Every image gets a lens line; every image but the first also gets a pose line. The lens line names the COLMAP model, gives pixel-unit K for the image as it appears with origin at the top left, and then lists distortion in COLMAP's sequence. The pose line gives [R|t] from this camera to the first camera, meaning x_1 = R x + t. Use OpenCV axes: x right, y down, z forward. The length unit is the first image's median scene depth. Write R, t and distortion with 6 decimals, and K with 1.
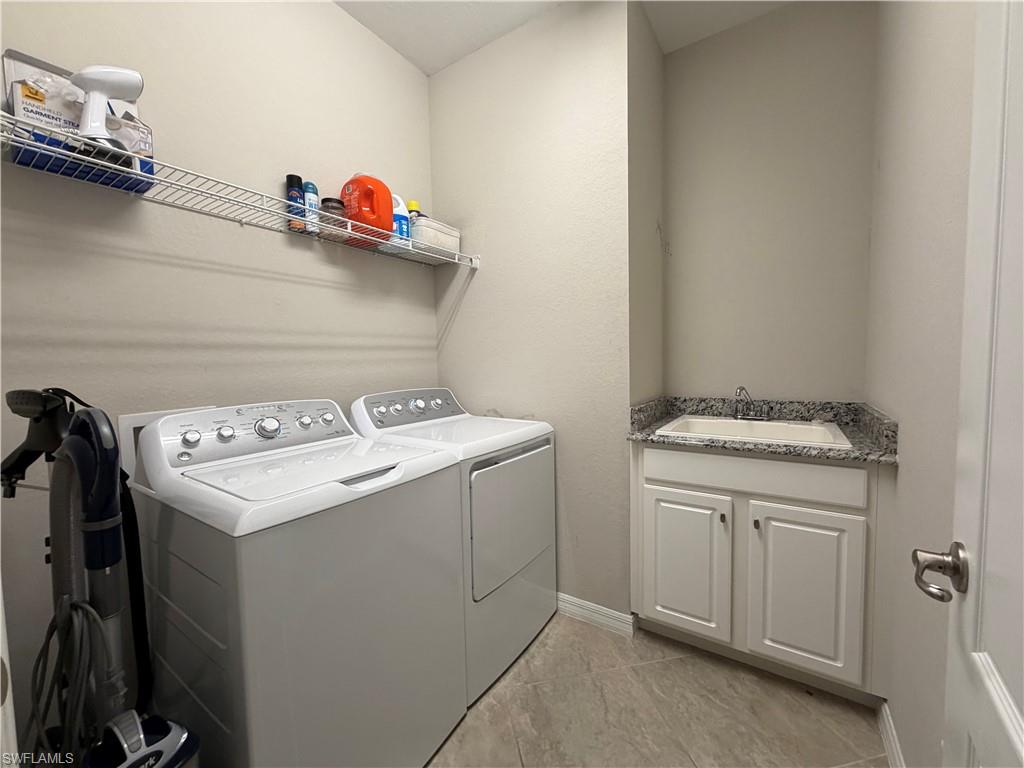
lens RADIAL K [[406.7, 0, 508.8], [0, 406.7, 382.8], [0, 0, 1]] dist [-0.000023, -0.000363]
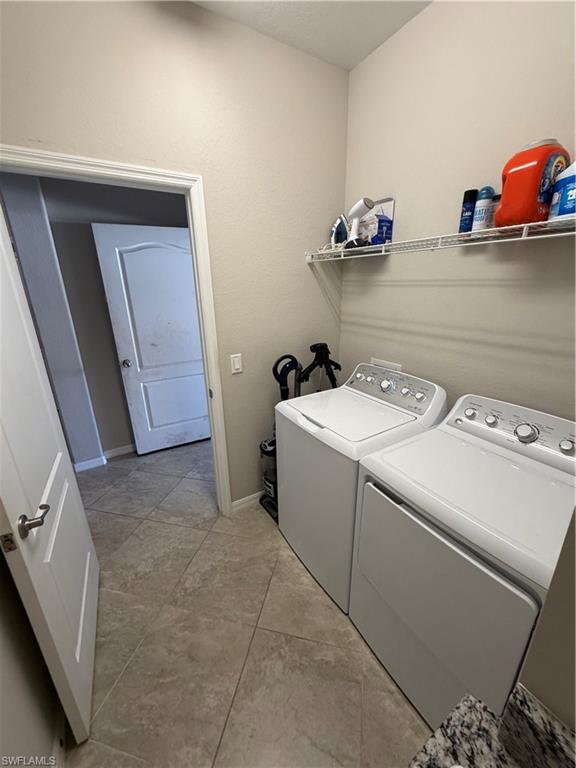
lens RADIAL K [[305.0, 0, 288.0], [0, 305.0, 384.0], [0, 0, 1]] dist [-0.000023, -0.000363]
pose [[-0.417471, 0.309239, -0.854453, 0.642366], [-0.027717, 0.935541, 0.352128, -0.321854], [0.908268, 0.170686, -0.381990, 1.070336]]
